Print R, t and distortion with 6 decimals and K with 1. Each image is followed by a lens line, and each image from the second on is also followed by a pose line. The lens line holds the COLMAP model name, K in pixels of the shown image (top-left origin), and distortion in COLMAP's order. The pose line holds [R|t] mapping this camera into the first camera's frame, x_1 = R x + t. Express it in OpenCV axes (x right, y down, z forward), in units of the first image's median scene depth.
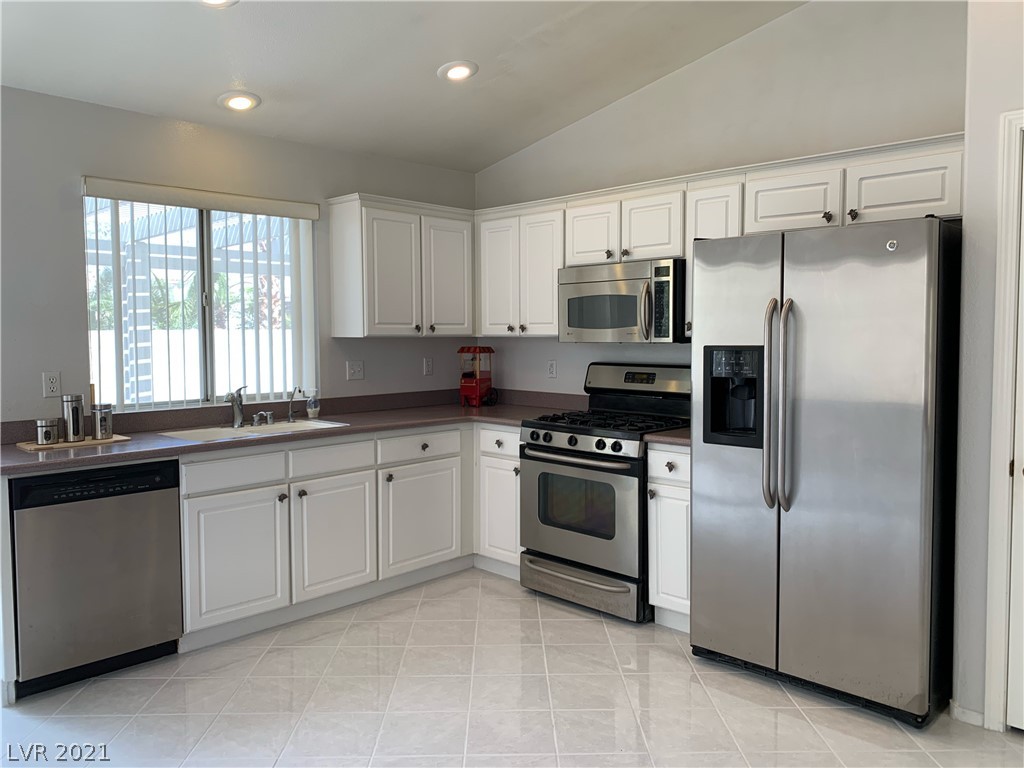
lens RADIAL K [[781.8, 0, 517.2], [0, 781.8, 377.9], [0, 0, 1]] dist [0.042871, -0.063165]
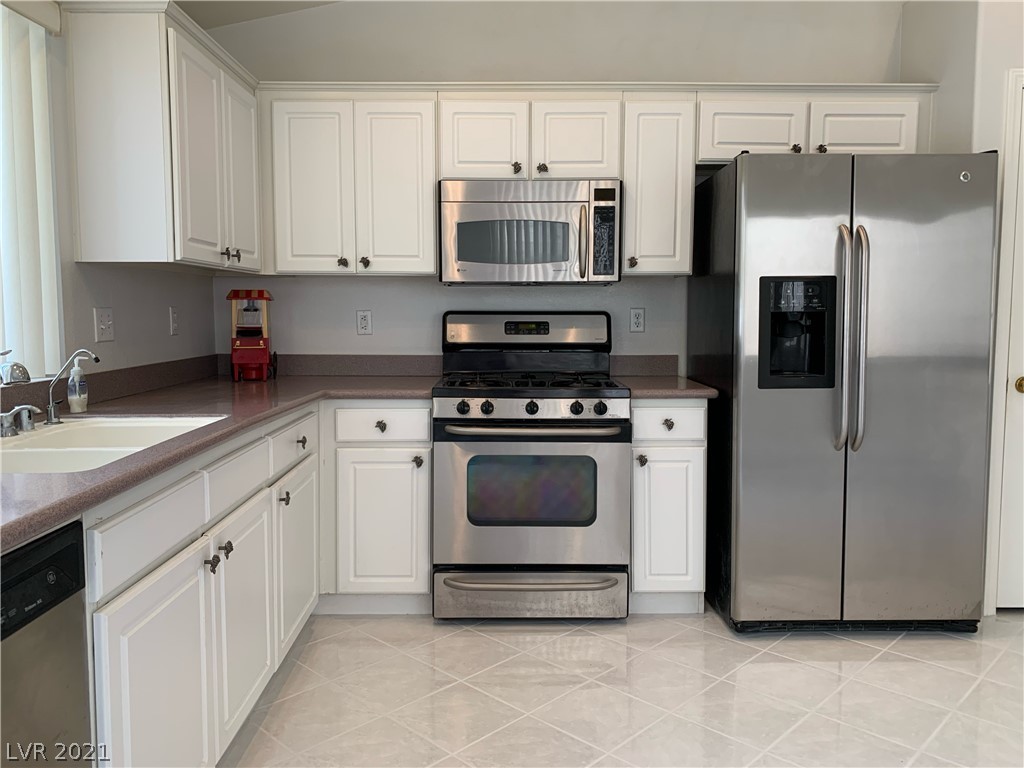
lens RADIAL K [[781.8, 0, 512.8], [0, 781.8, 376.2], [0, 0, 1]] dist [0.042871, -0.063165]
pose [[0.708115, -0.055746, 0.703893, -0.450096], [0.039516, 0.998445, 0.039321, 0.018449], [-0.704990, -0.000029, 0.709217, 0.450708]]
